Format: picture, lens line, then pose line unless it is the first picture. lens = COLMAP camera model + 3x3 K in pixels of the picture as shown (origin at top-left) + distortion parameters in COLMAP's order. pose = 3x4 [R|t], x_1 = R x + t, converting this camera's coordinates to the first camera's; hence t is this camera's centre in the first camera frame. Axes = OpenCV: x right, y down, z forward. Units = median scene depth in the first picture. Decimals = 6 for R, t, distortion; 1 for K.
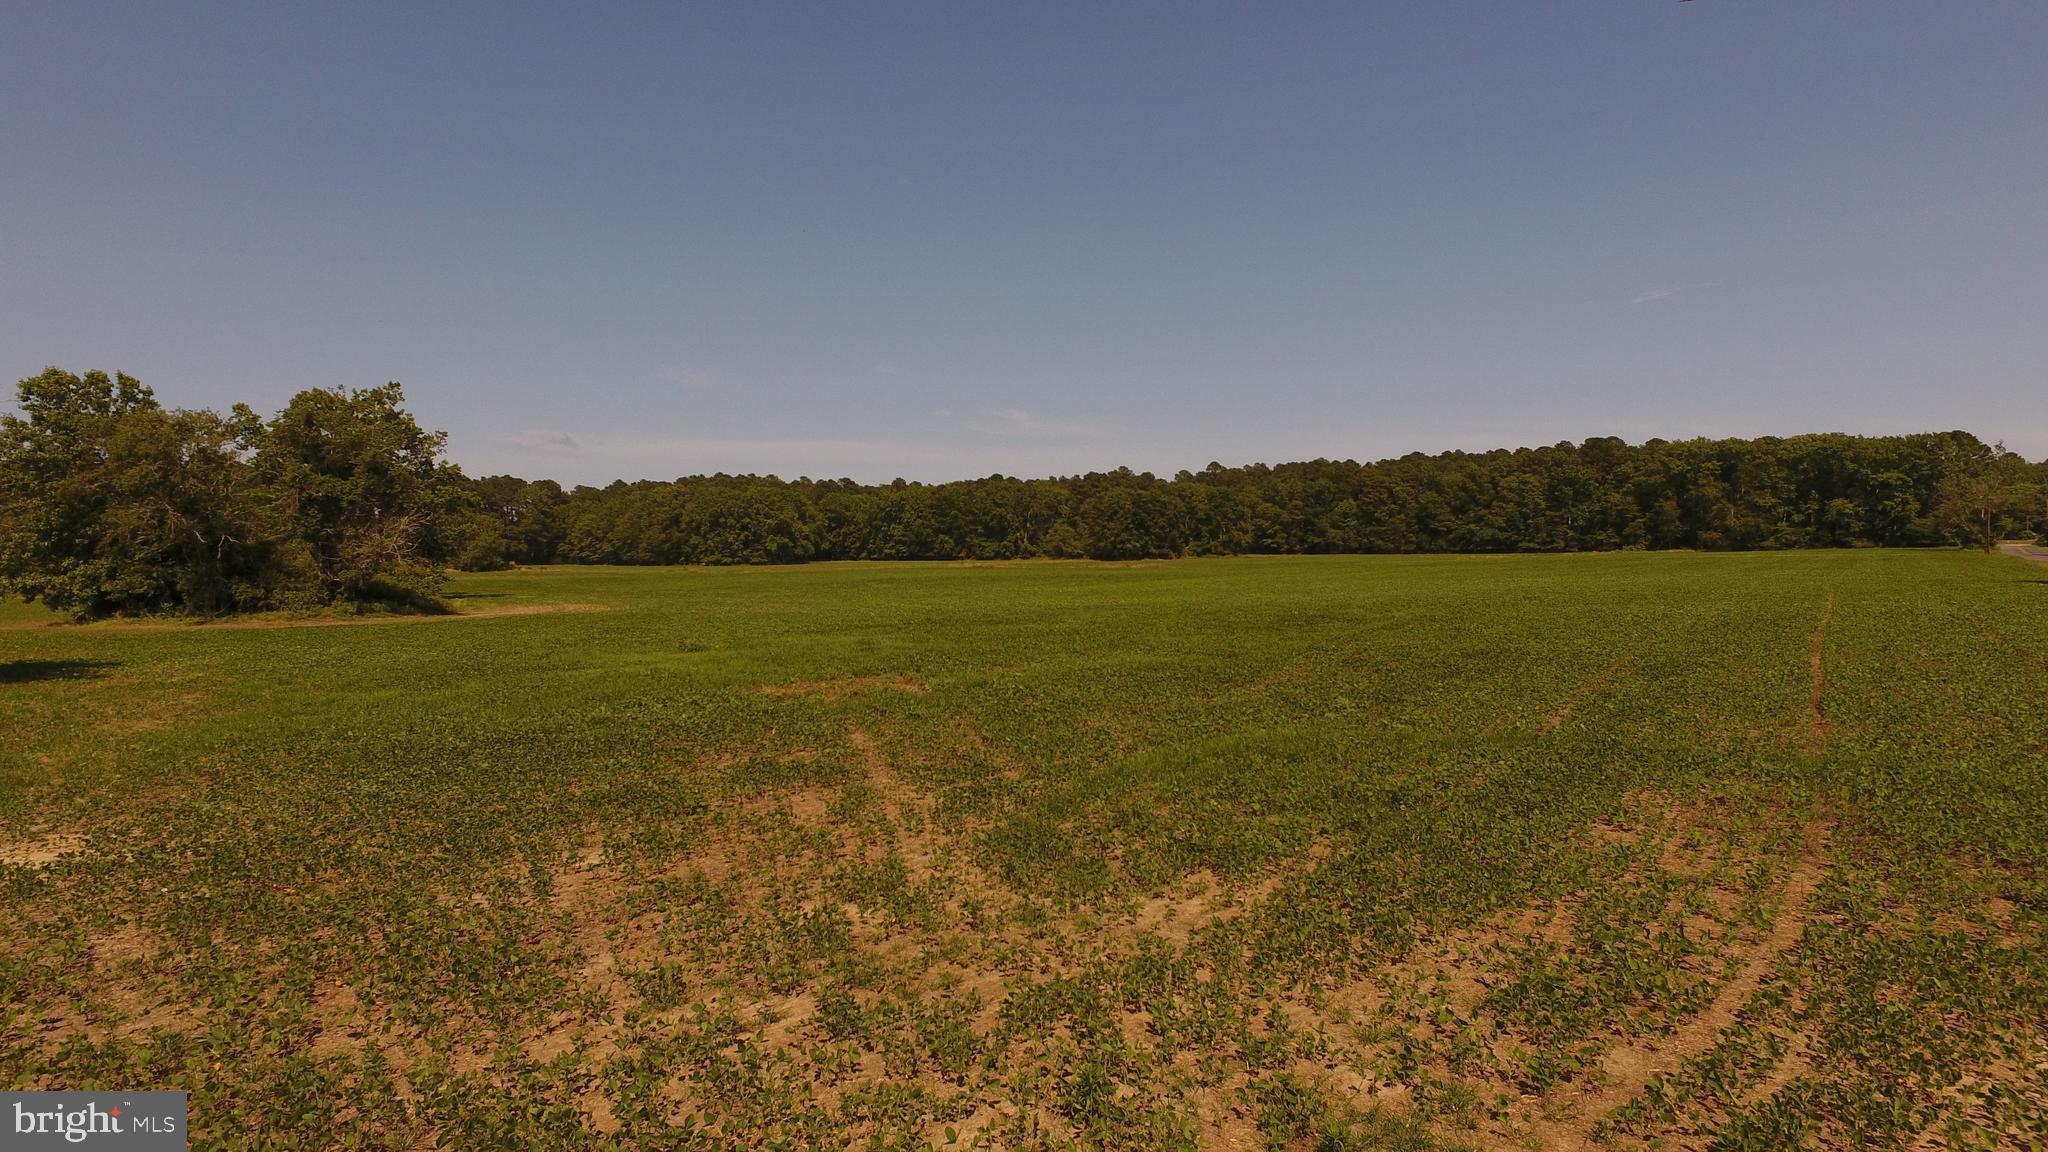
lens RADIAL K [[1183.6, 0, 1017.3], [0, 1183.6, 568.4], [0, 0, 1]] dist [-0.009841, 0.014912]
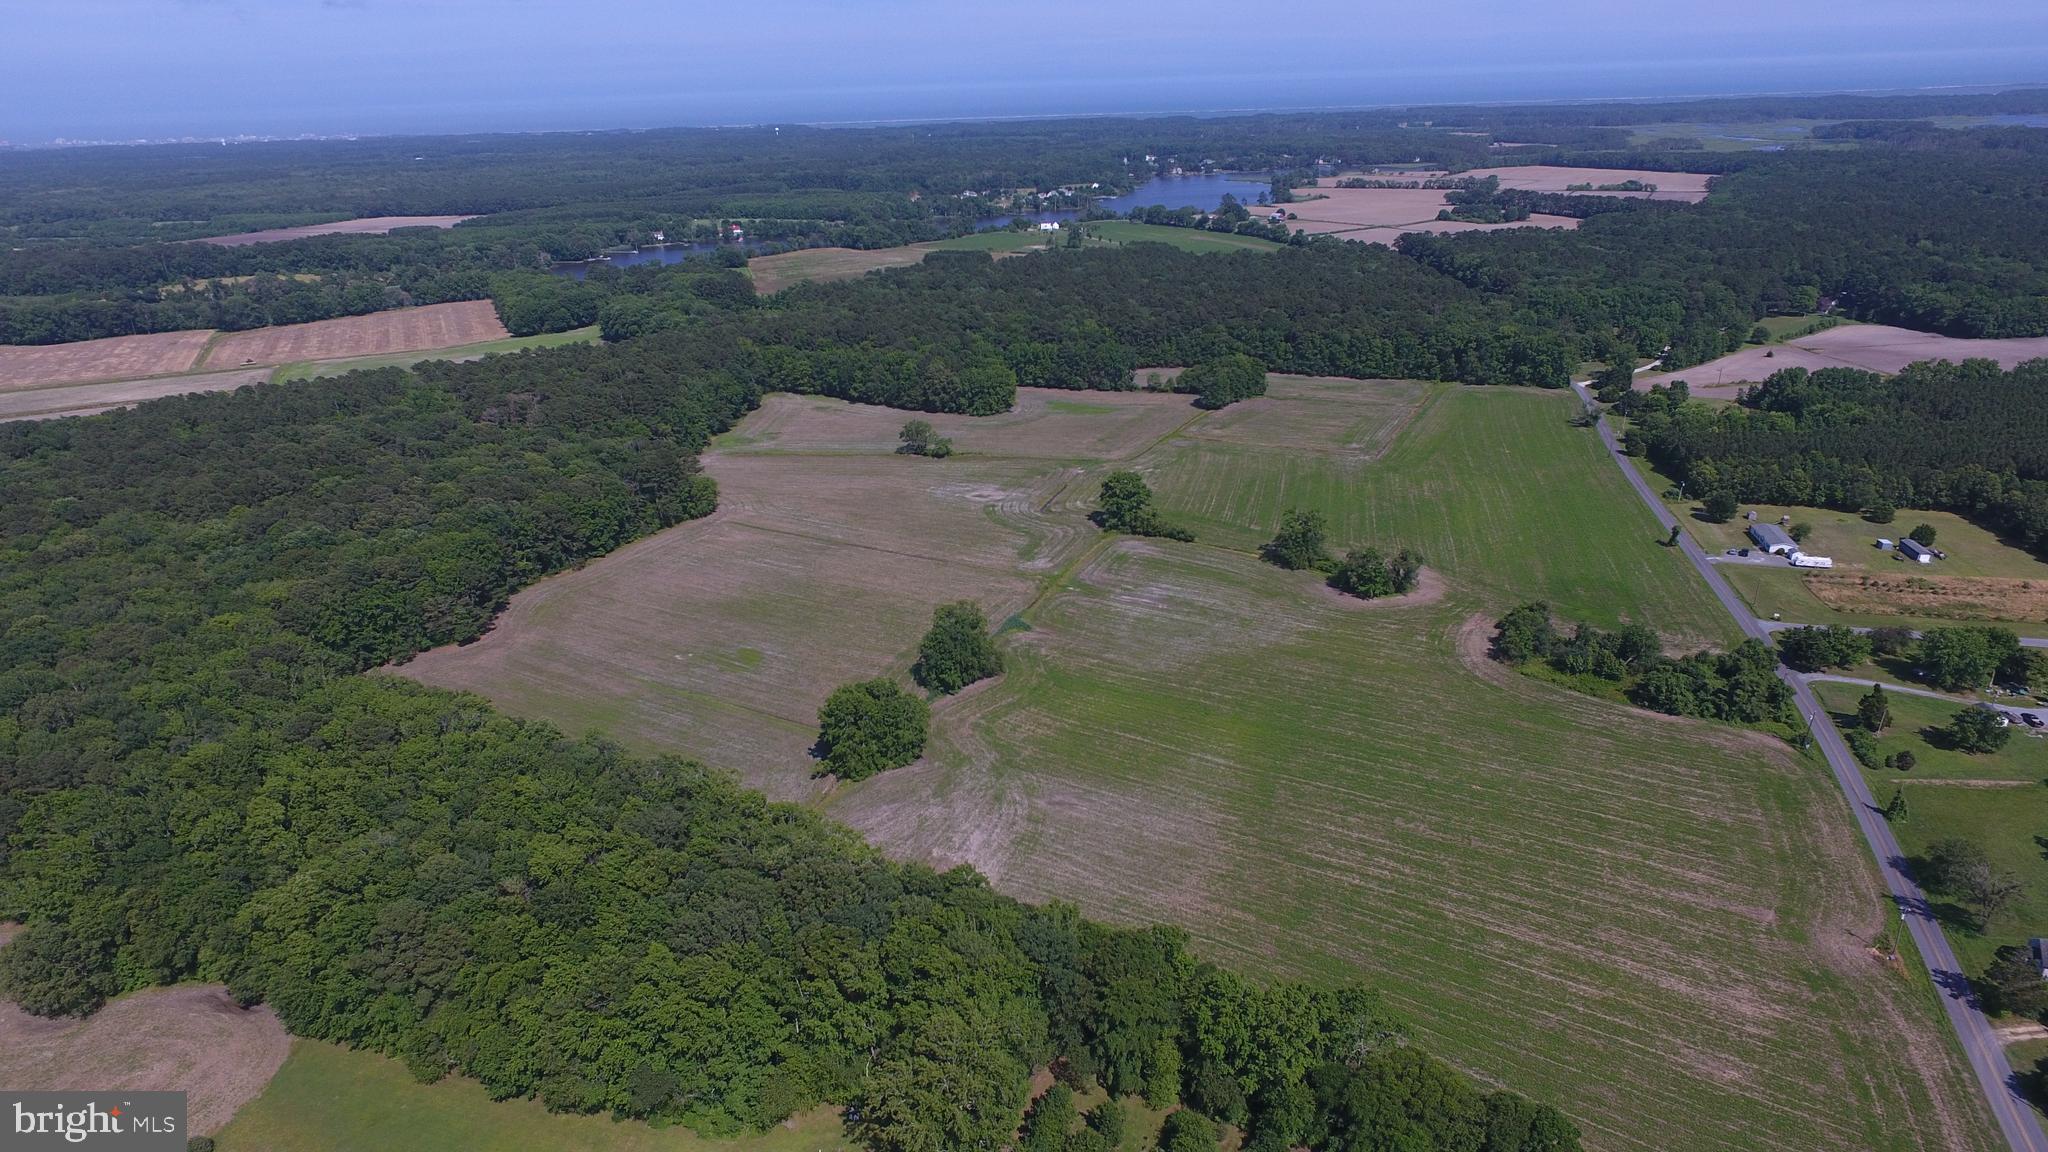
lens RADIAL K [[1183.6, 0, 1007.8], [0, 1183.6, 576.3], [0, 0, 1]] dist [-0.009841, 0.014912]
pose [[0.929424, -0.152243, 0.336144, -0.919660], [0.023882, 0.933833, 0.356910, -0.441438], [-0.368240, -0.323693, 0.871563, -0.665055]]
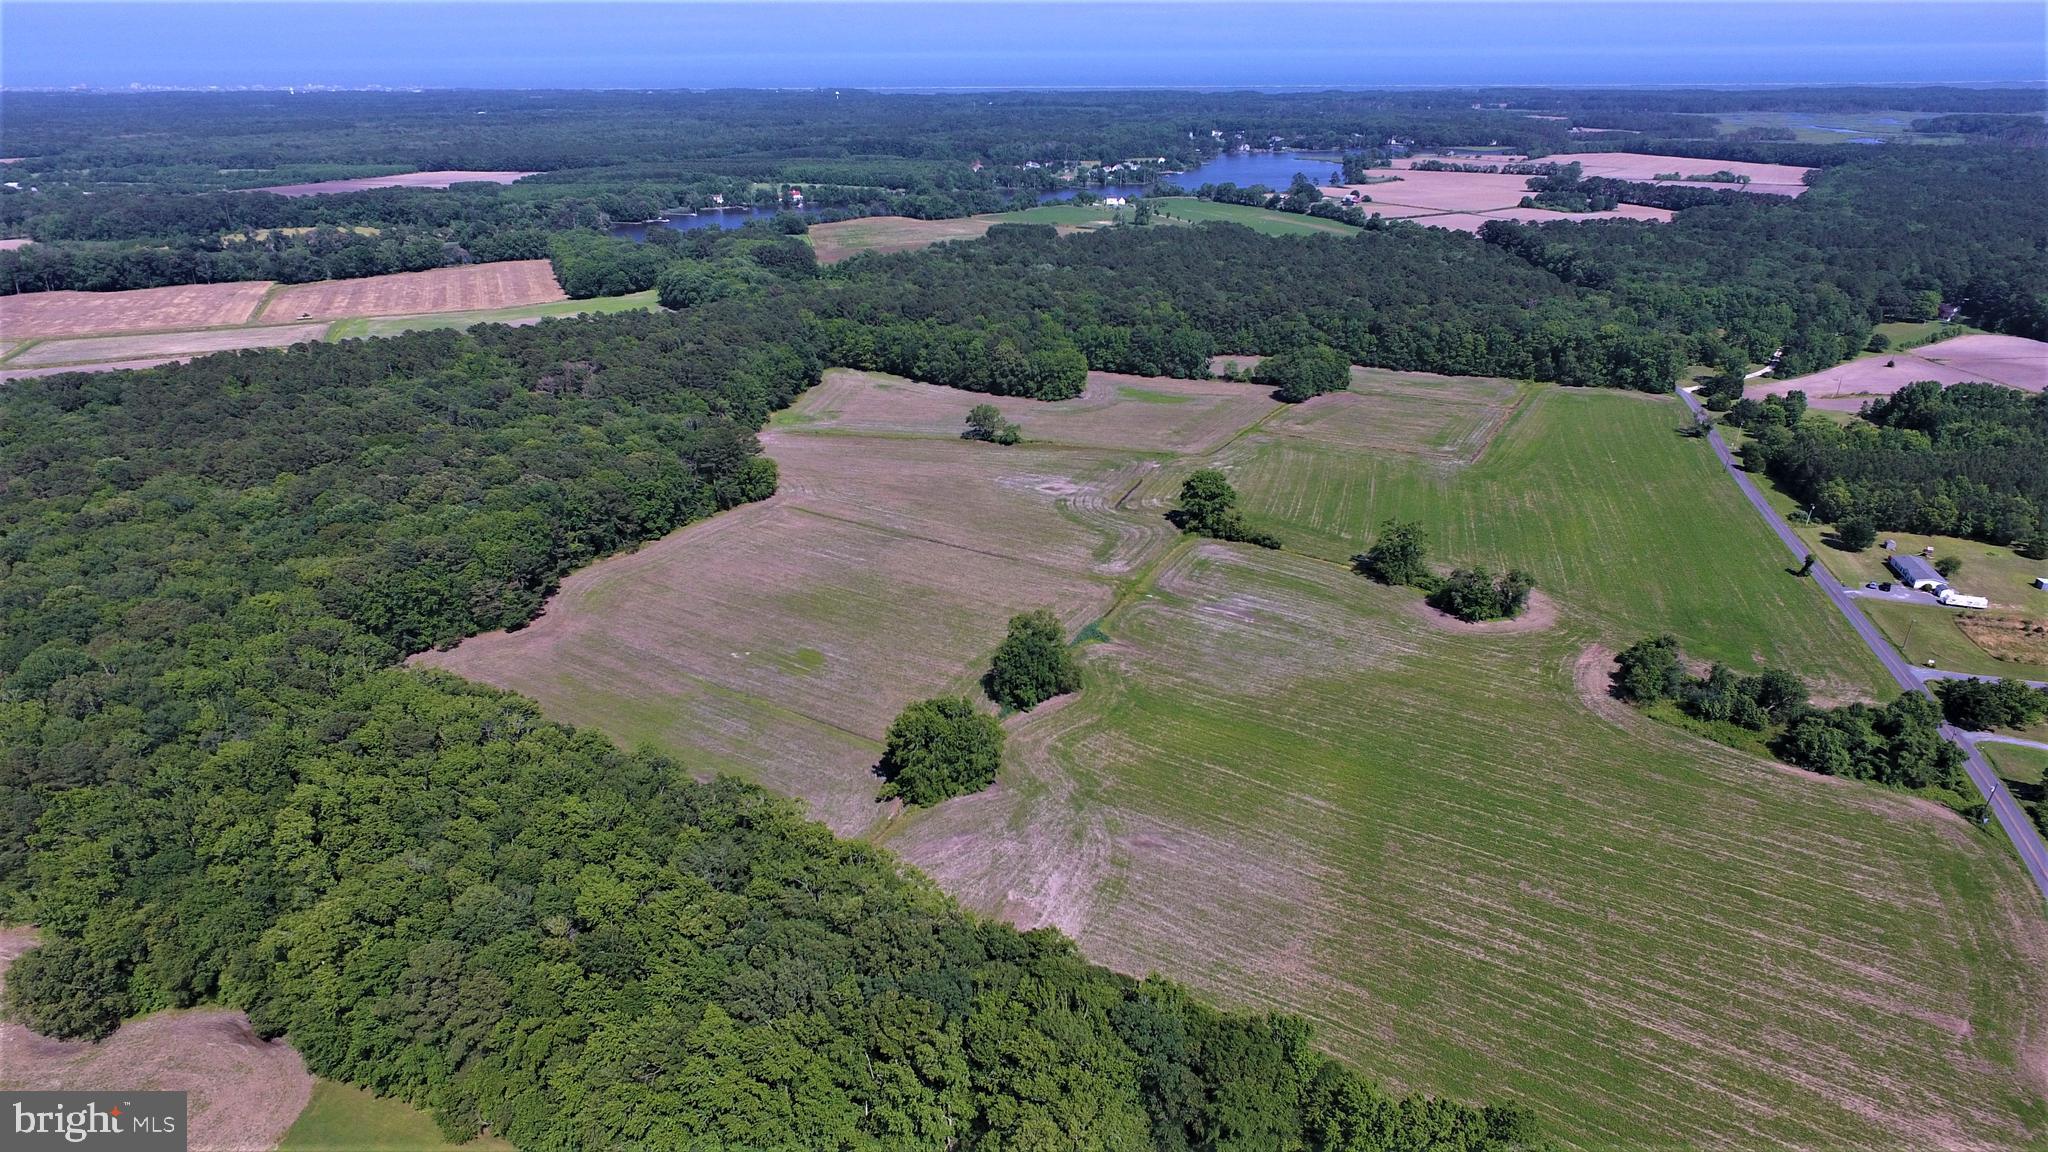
lens RADIAL K [[1183.6, 0, 1008.4], [0, 1183.6, 573.0], [0, 0, 1]] dist [-0.009841, 0.014912]
pose [[0.945674, -0.120755, 0.301860, -0.923709], [-0.001473, 0.926864, 0.375395, -0.443028], [-0.325114, -0.355446, 0.876333, -0.579246]]
